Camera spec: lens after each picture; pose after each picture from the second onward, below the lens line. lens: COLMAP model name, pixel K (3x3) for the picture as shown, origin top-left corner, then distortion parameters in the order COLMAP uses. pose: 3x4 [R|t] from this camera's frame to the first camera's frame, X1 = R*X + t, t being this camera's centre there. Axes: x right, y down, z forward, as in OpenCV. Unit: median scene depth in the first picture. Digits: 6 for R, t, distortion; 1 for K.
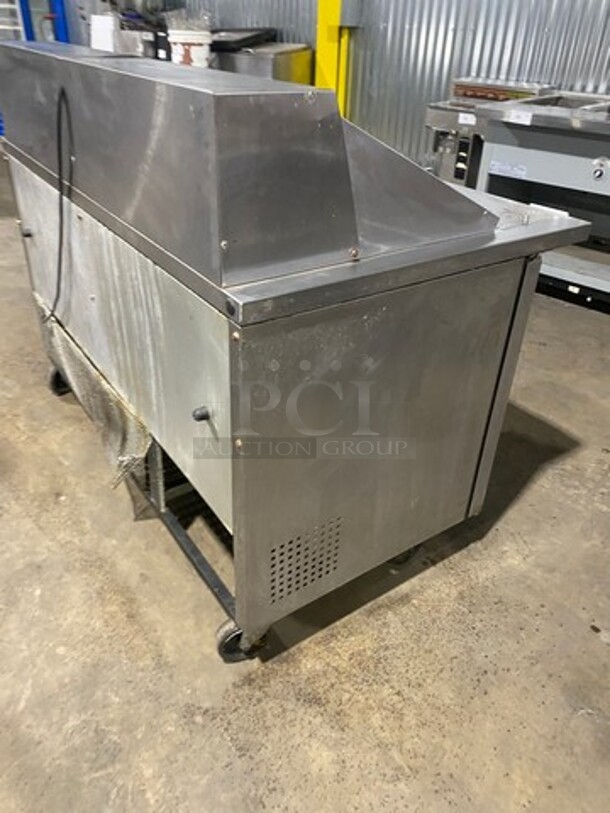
lens RADIAL K [[616.7, 0, 305.1], [0, 616.7, 398.9], [0, 0, 1]] dist [0.005056, 0.002103]
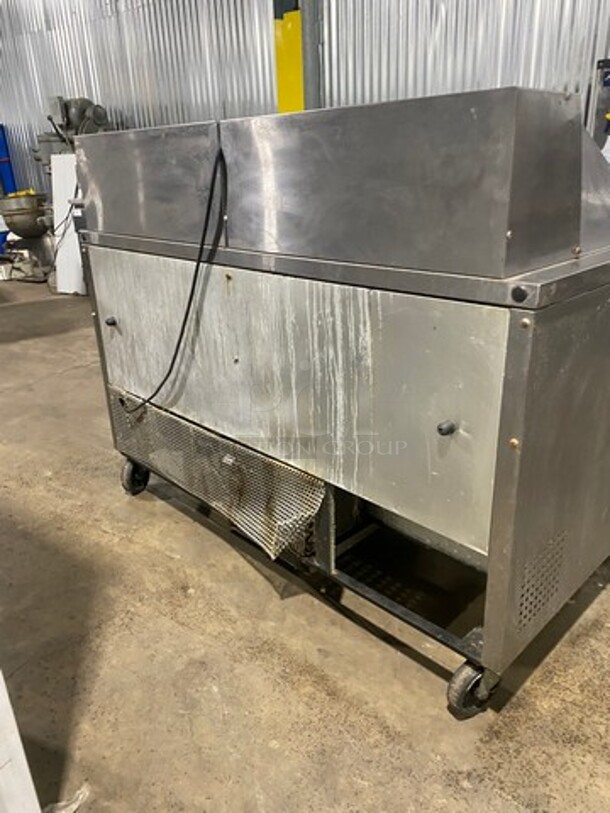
lens RADIAL K [[616.7, 0, 307.4], [0, 616.7, 406.6], [0, 0, 1]] dist [0.005056, 0.002103]
pose [[0.981466, -0.127153, 0.143374, -0.415822], [0.150804, 0.974110, -0.168426, 0.098076], [-0.118246, 0.186926, 0.975232, 0.058413]]
